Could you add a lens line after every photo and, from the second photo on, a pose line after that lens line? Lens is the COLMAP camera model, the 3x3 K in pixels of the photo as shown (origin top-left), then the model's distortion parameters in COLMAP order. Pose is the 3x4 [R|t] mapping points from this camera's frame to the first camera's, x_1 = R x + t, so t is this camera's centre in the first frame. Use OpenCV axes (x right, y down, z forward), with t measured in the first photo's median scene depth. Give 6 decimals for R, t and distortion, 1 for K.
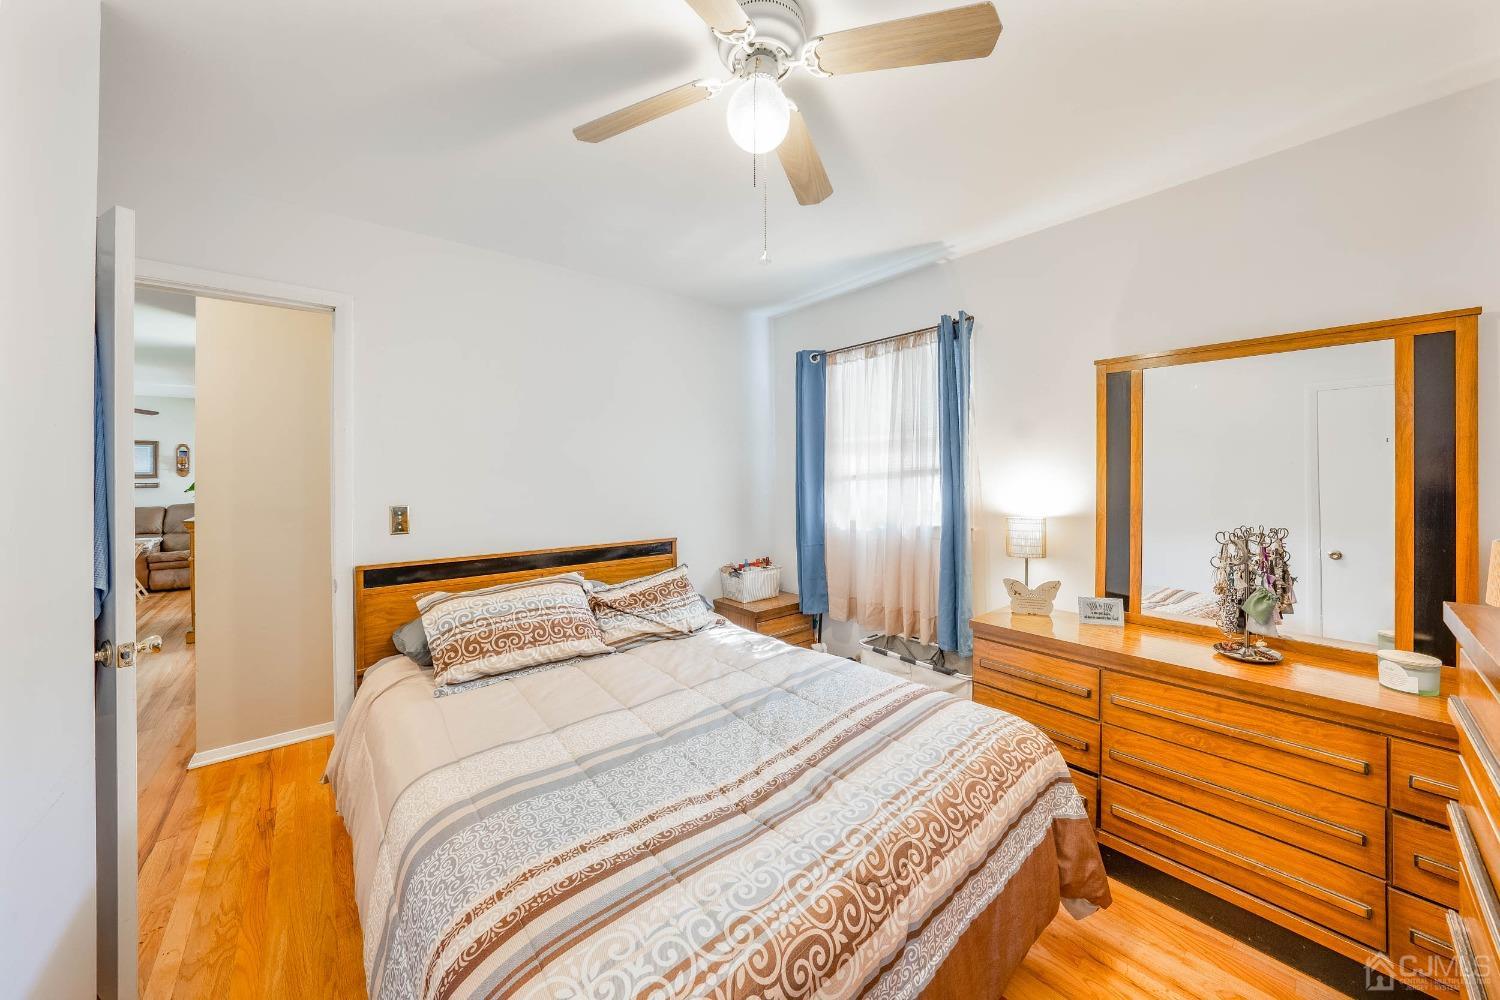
lens RADIAL K [[515.5, 0, 758.9], [0, 515.5, 477.4], [0, 0, 1]] dist [-0.020777, -0.000039]
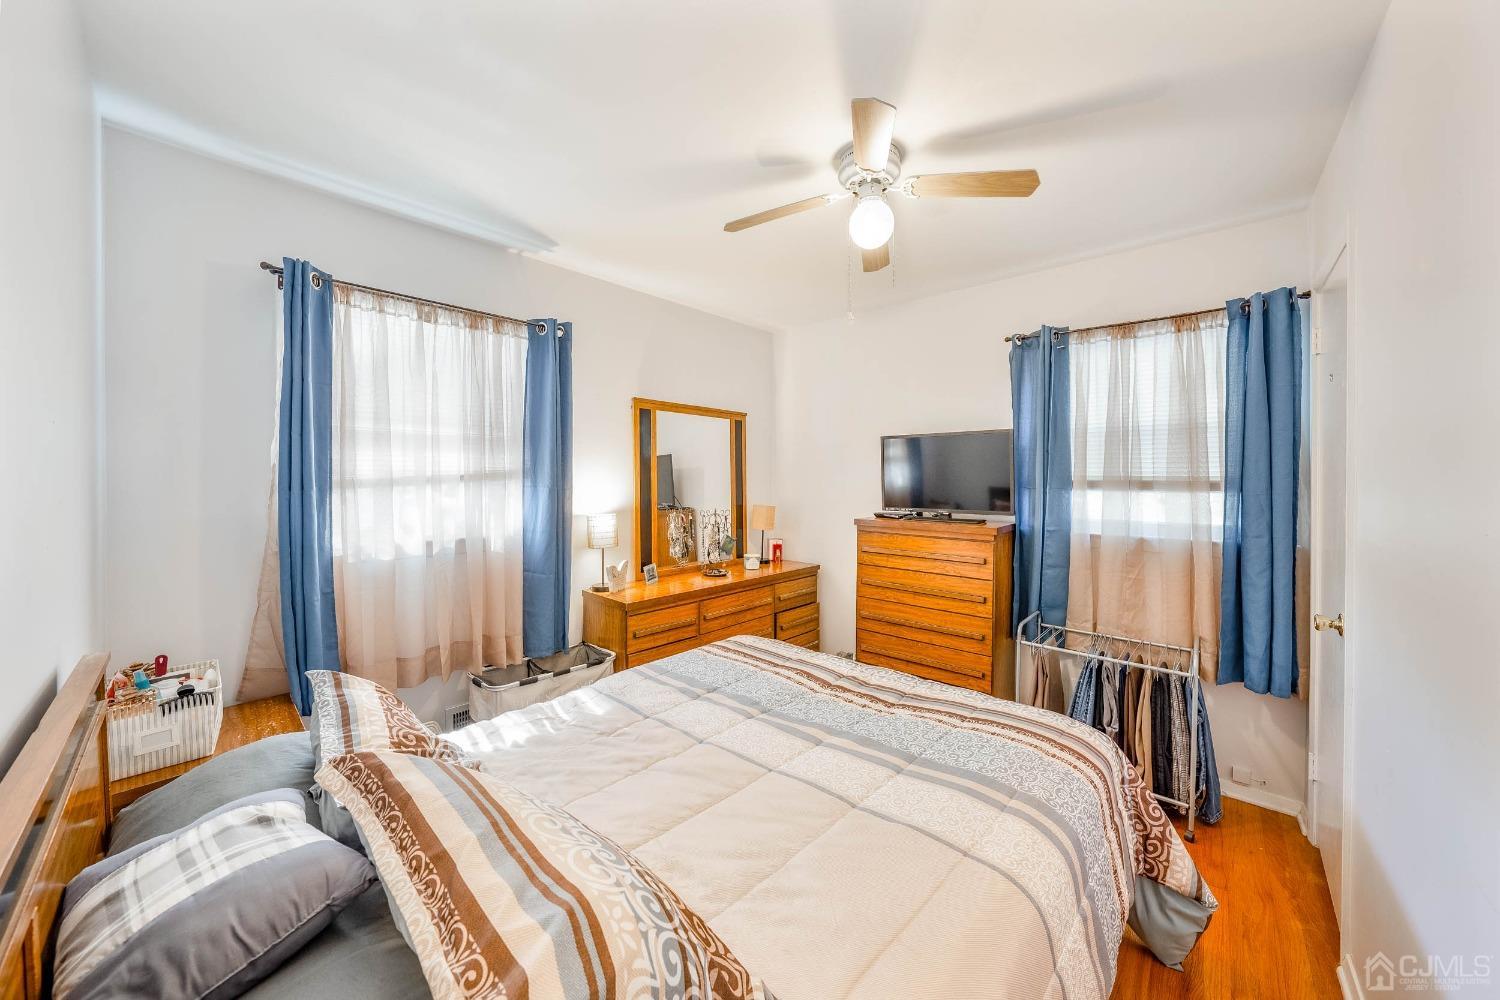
lens RADIAL K [[515.5, 0, 758.9], [0, 515.5, 477.4], [0, 0, 1]] dist [-0.020777, -0.000039]
pose [[-0.109166, 0.004717, 0.994012, -0.612689], [0.002423, 0.999987, -0.004480, -0.002005], [-0.994021, 0.001920, -0.109176, 0.646083]]
